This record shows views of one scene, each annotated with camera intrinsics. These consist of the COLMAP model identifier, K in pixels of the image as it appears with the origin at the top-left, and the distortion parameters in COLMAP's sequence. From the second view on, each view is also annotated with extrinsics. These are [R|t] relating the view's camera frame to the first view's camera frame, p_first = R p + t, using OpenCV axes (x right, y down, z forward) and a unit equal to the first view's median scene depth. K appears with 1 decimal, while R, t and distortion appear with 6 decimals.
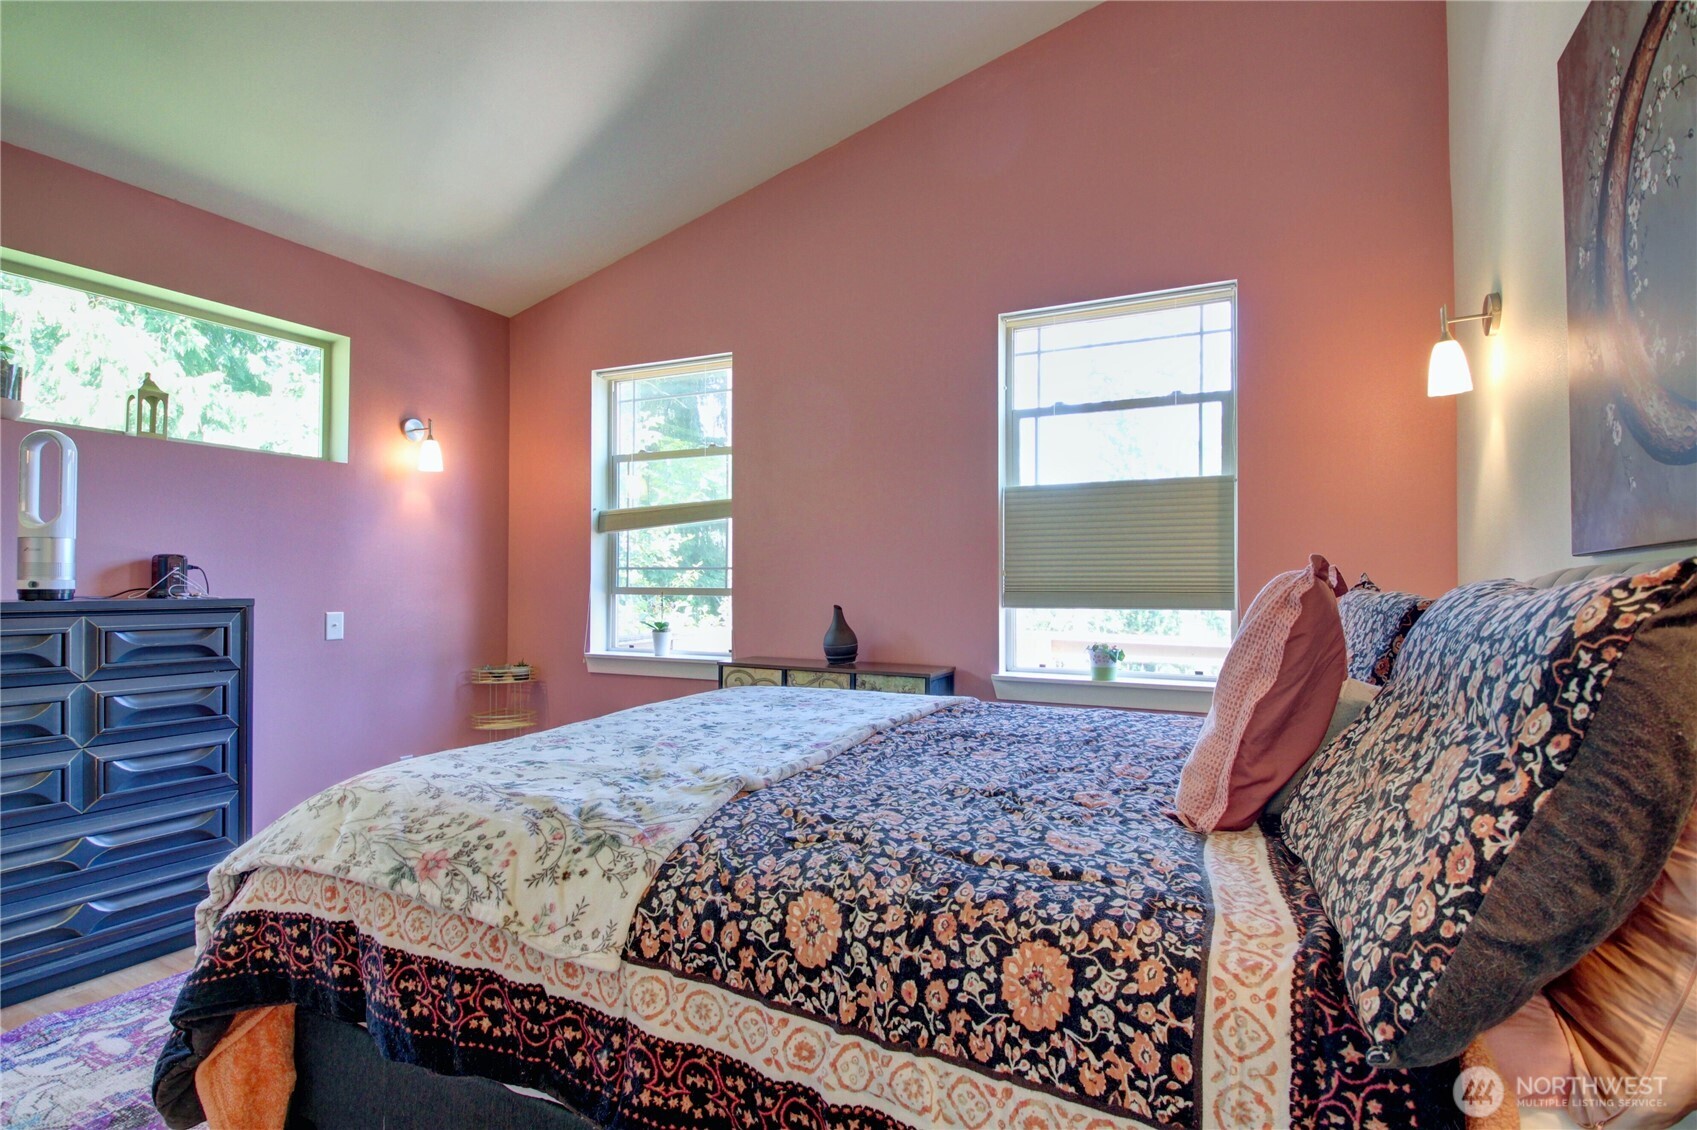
lens RADIAL K [[844.0, 0, 836.5], [0, 844.0, 574.6], [0, 0, 1]] dist [-0.001071, -0.016408]
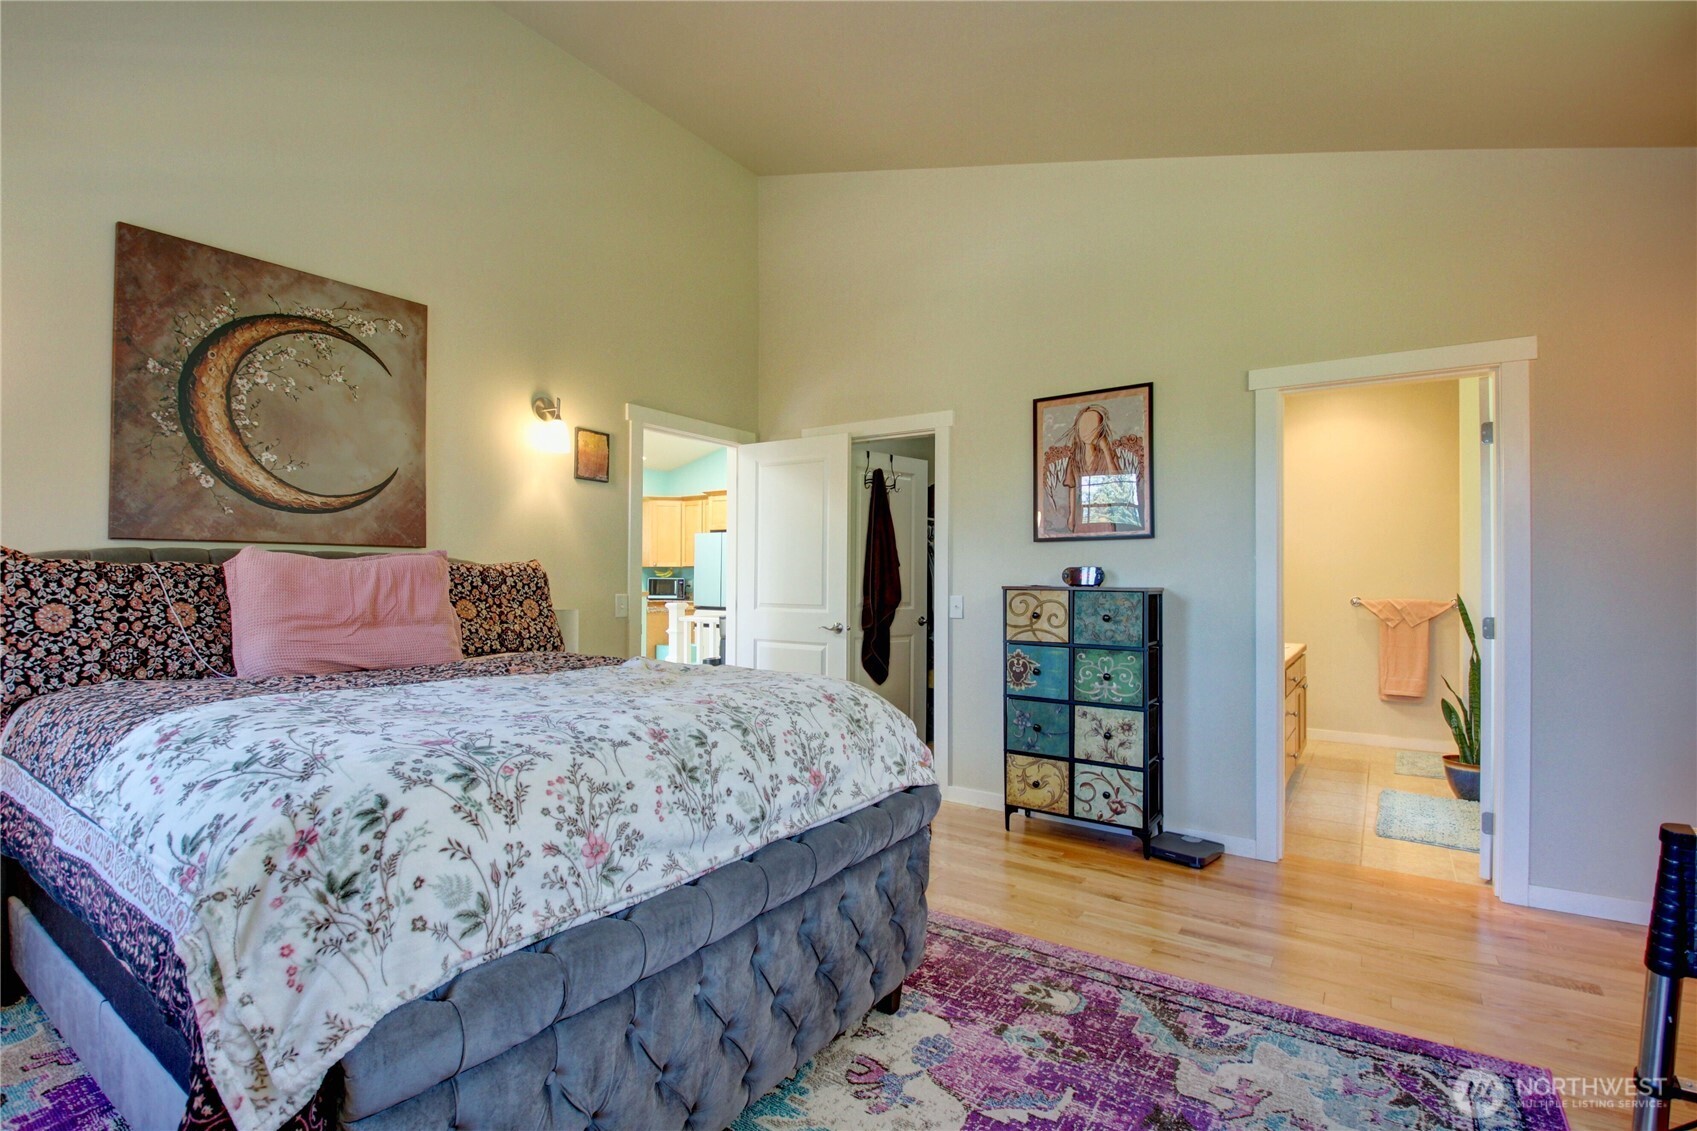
lens RADIAL K [[791.3, 0, 840.2], [0, 791.3, 564.7], [0, 0, 1]] dist [0.007889, -0.019240]
pose [[-0.990428, -0.007454, 0.137831, -0.678205], [-0.010947, 0.999637, -0.024602, 0.046491], [-0.137597, -0.025875, -0.990150, 2.248236]]
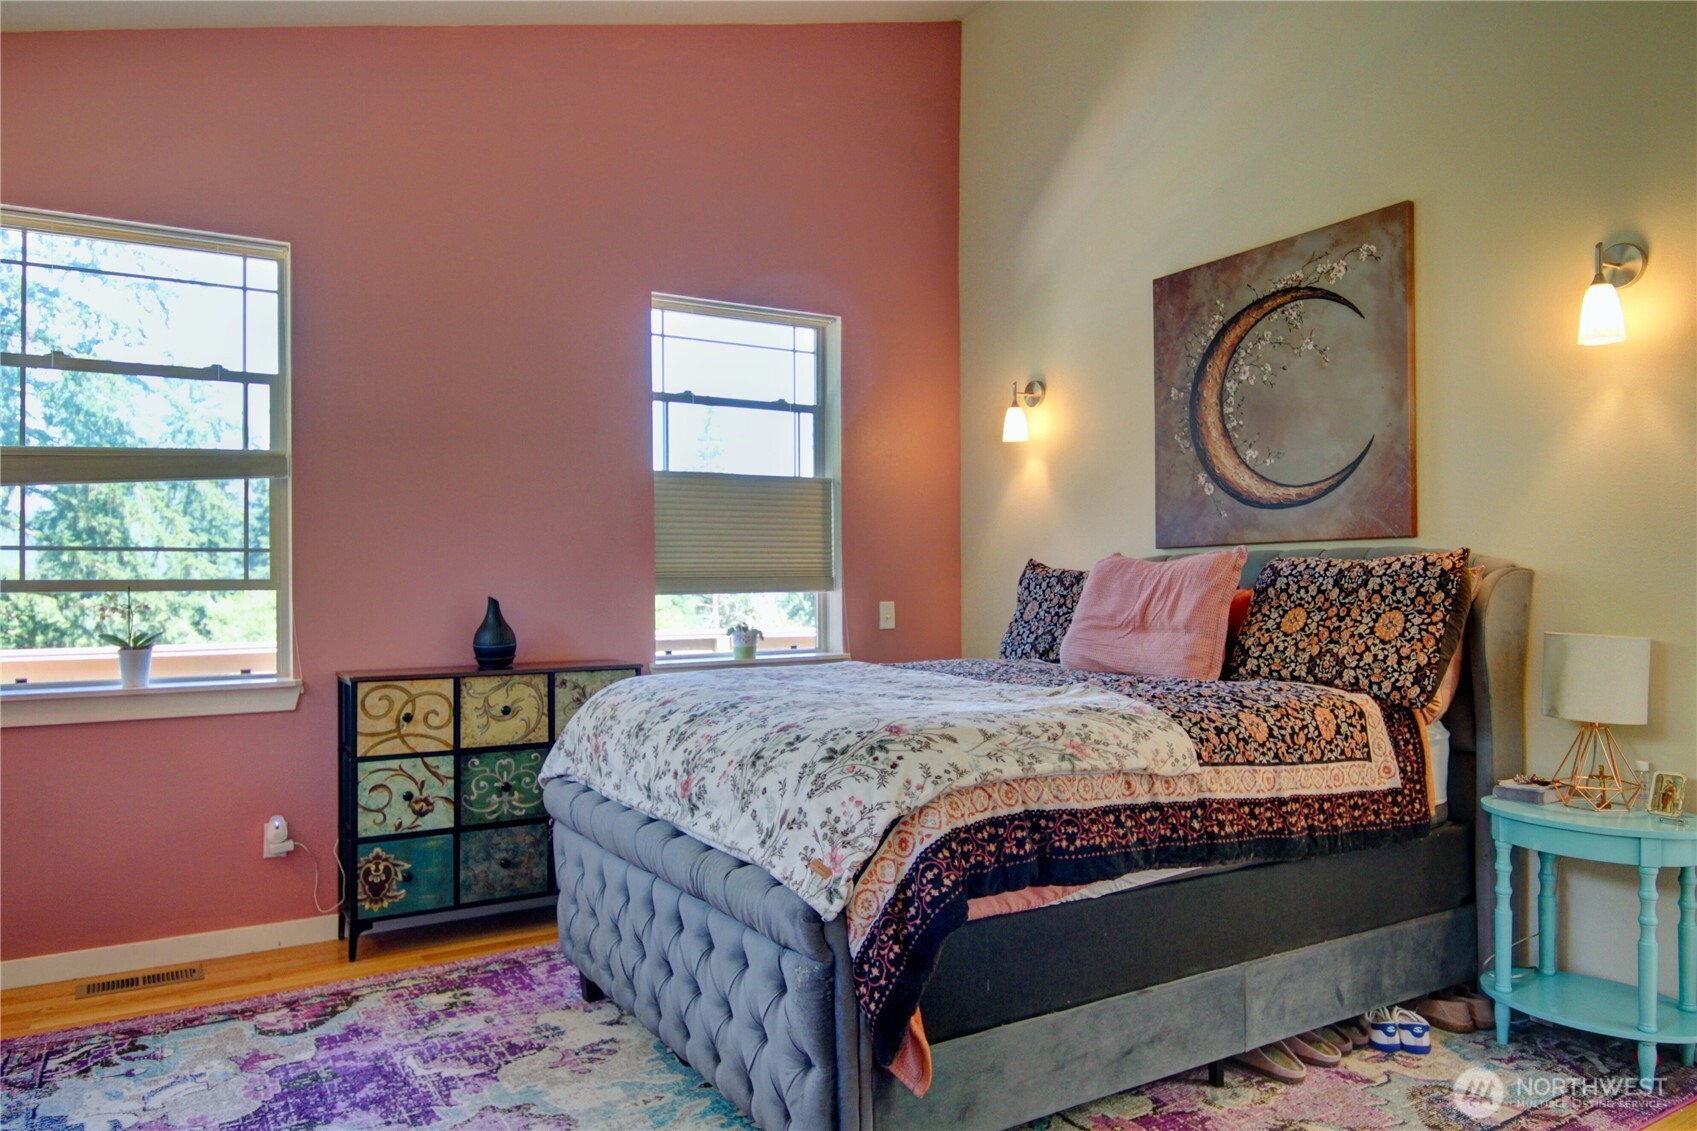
lens RADIAL K [[1169.6, 0, 848.9], [0, 1169.6, 578.7], [0, 0, 1]] dist [0.022229, -0.006589]
pose [[0.527830, -0.006450, 0.849325, -1.700689], [0.002548, 0.999979, 0.006011, 0.026639], [-0.849346, -0.001009, 0.527835, 0.197485]]
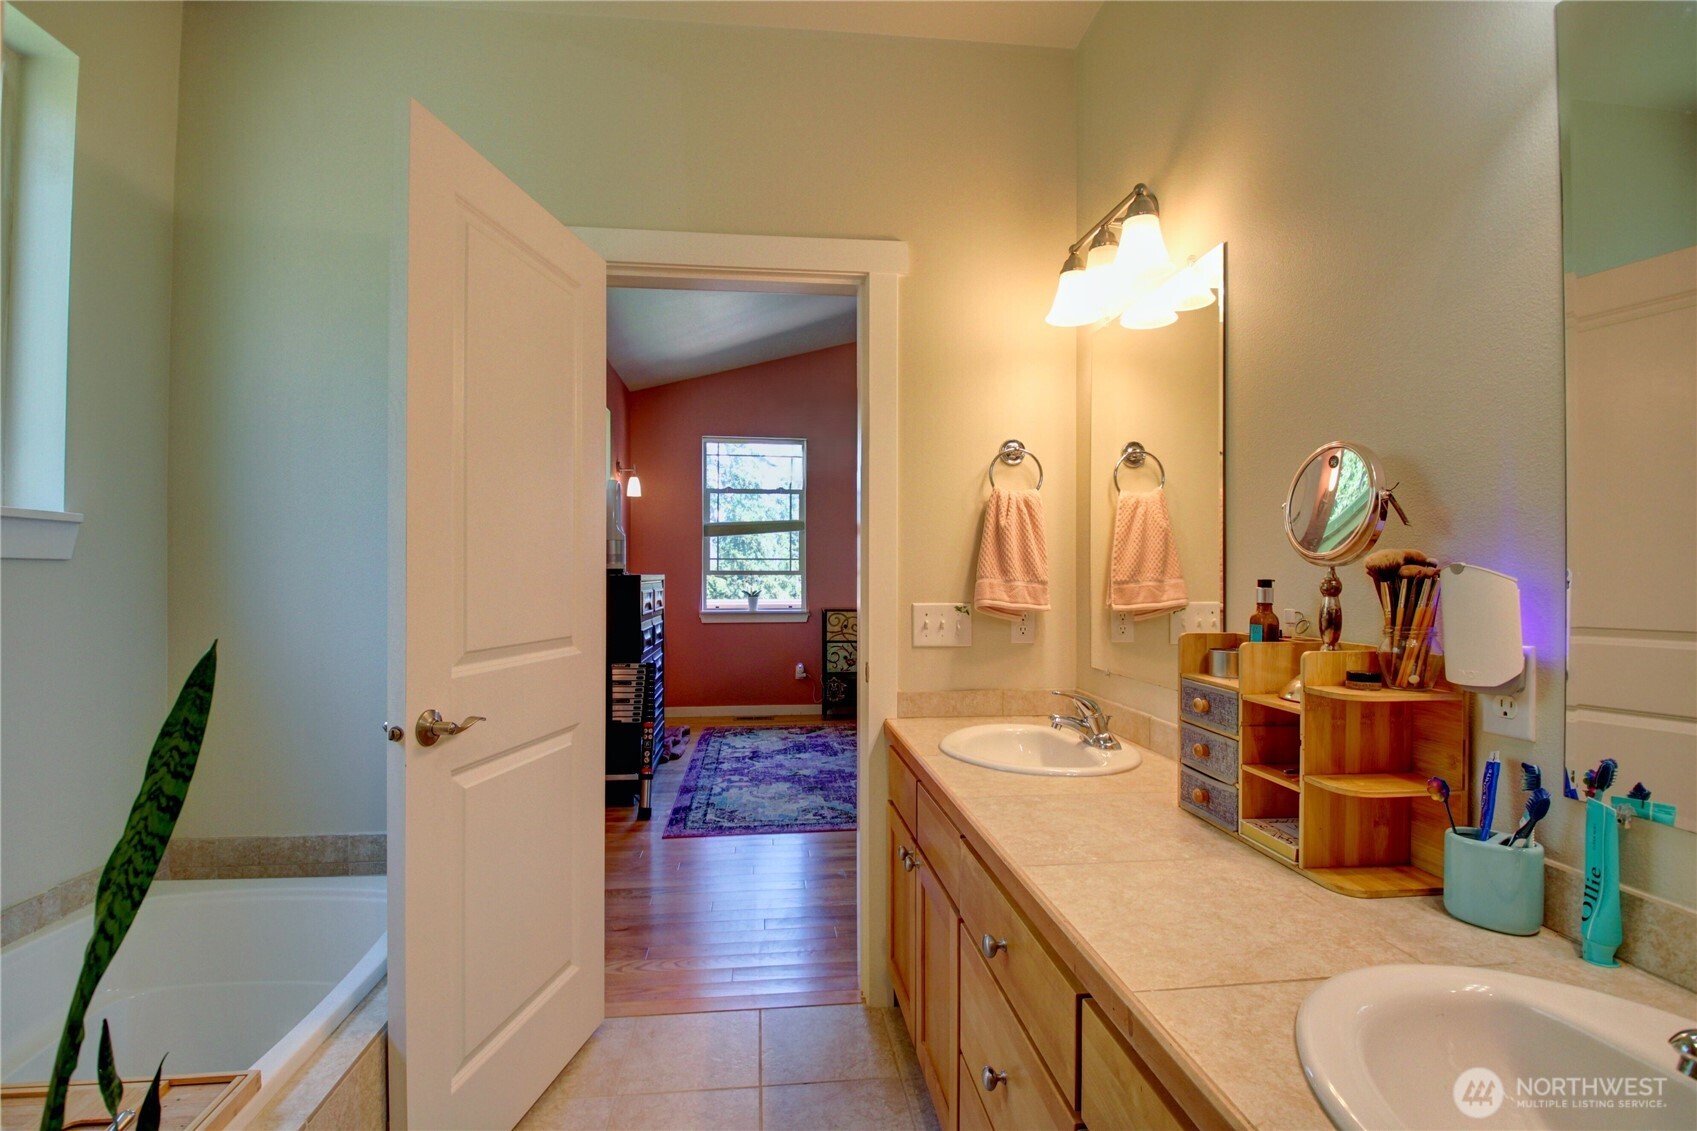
lens RADIAL K [[791.3, 0, 856.7], [0, 791.3, 566.7], [0, 0, 1]] dist [0.007889, -0.019240]
pose [[0.832914, -0.000267, 0.553403, -2.300280], [-0.000607, 0.999999, 0.001396, 0.013531], [-0.553402, -0.001499, 0.832913, -1.103807]]
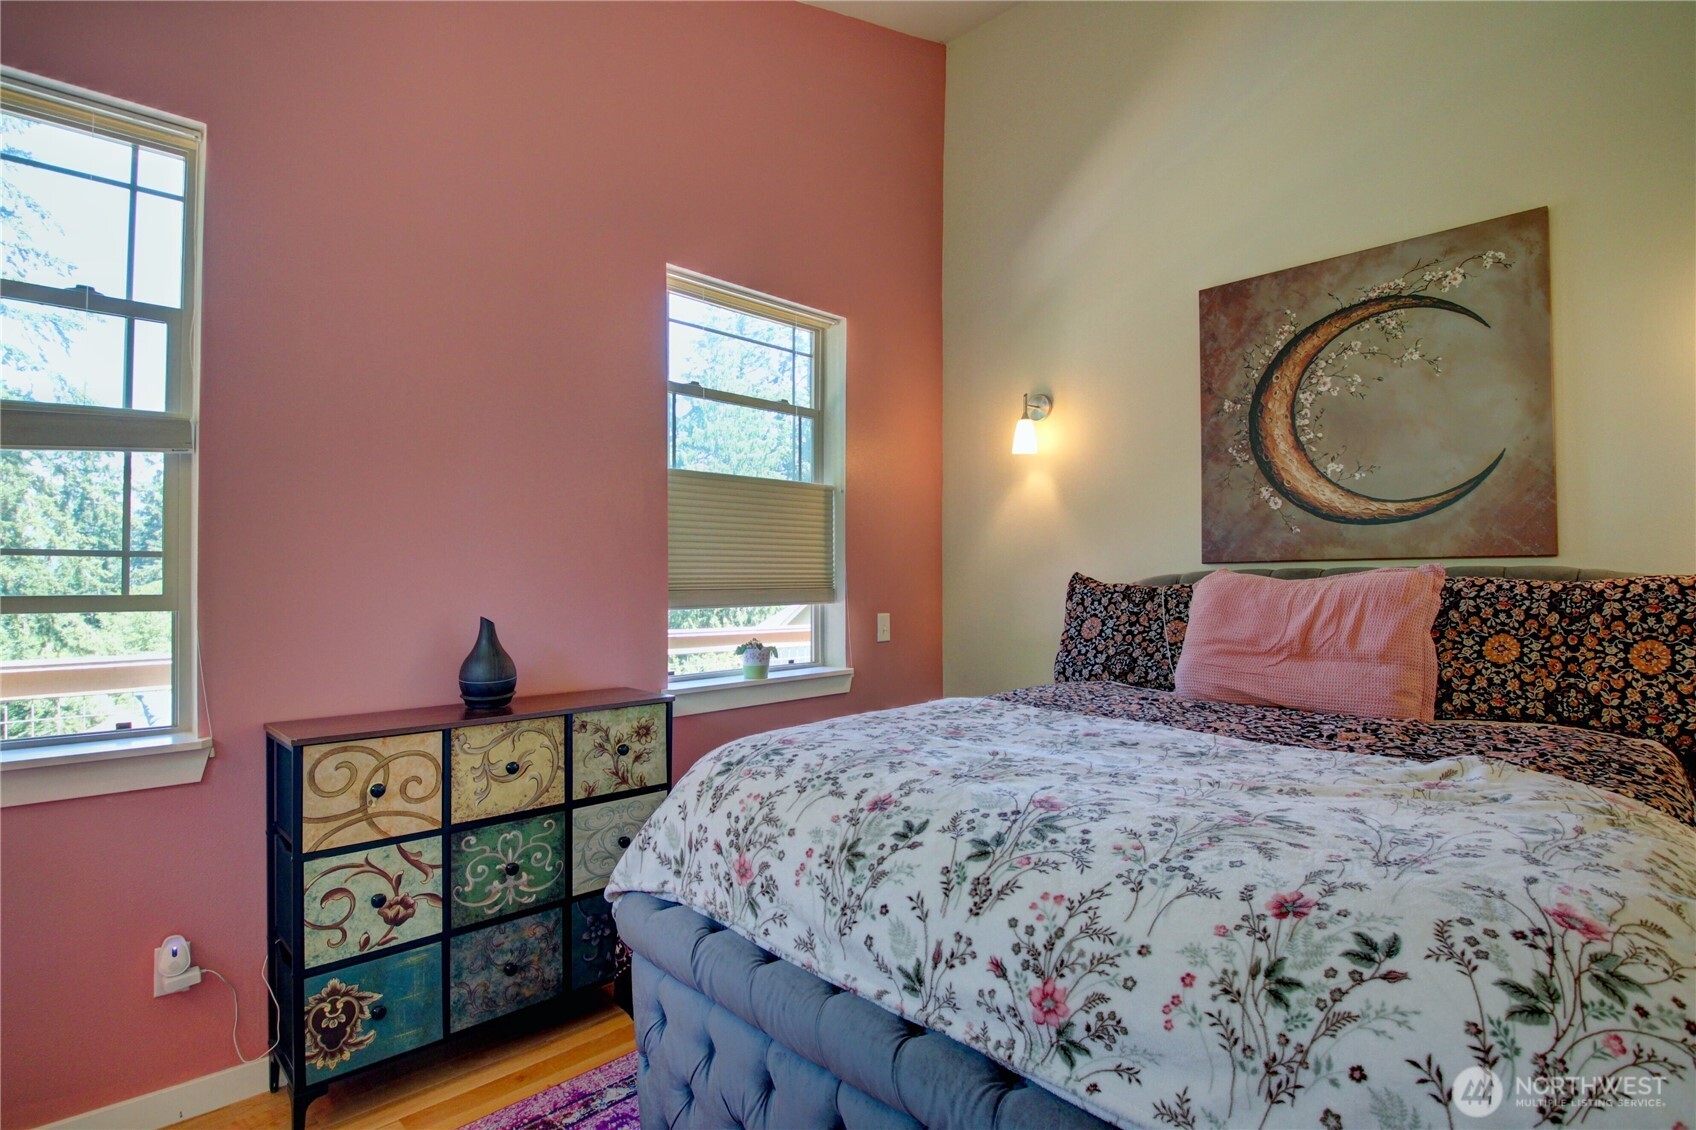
lens RADIAL K [[843.5, 0, 843.6], [0, 843.5, 571.6], [0, 0, 1]] dist [-0.001071, -0.016408]
pose [[0.320059, 0.003740, 0.947390, -1.119665], [-0.005320, 0.999984, -0.002150, 0.003041], [-0.947383, -0.004352, 0.320074, 1.143940]]
